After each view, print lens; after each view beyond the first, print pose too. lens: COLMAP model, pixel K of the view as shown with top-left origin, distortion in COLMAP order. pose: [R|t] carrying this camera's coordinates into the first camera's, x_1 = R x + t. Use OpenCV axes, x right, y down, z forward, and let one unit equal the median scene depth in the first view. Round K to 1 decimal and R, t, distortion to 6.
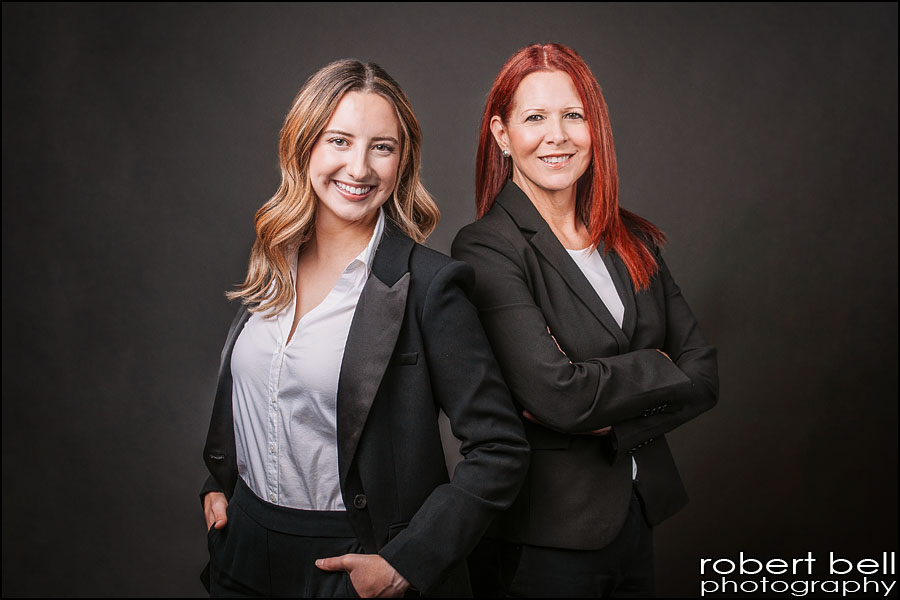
lens RADIAL K [[1295.7, 0, 450.0], [0, 1295.7, 300.0], [0, 0, 1]] dist [-0.008283, -0.006009]
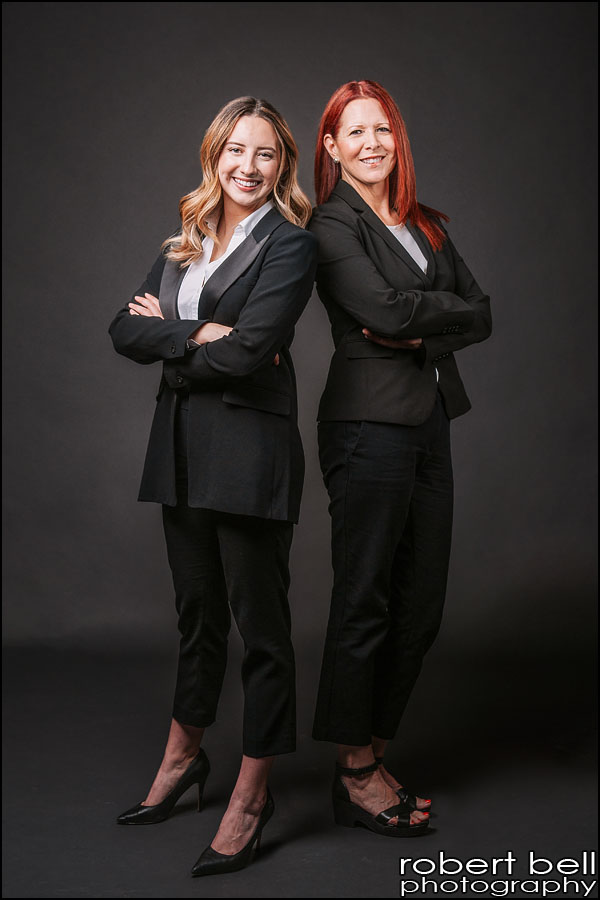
lens RADIAL K [[1533.7, 0, 300.0], [0, 1533.7, 450.0], [0, 0, 1]] dist [-0.032722, -0.002193]
pose [[0.996103, -0.071465, 0.051685, -0.110534], [0.070056, 0.997134, 0.028581, 0.159359], [-0.053580, -0.024848, 0.998254, -0.708778]]
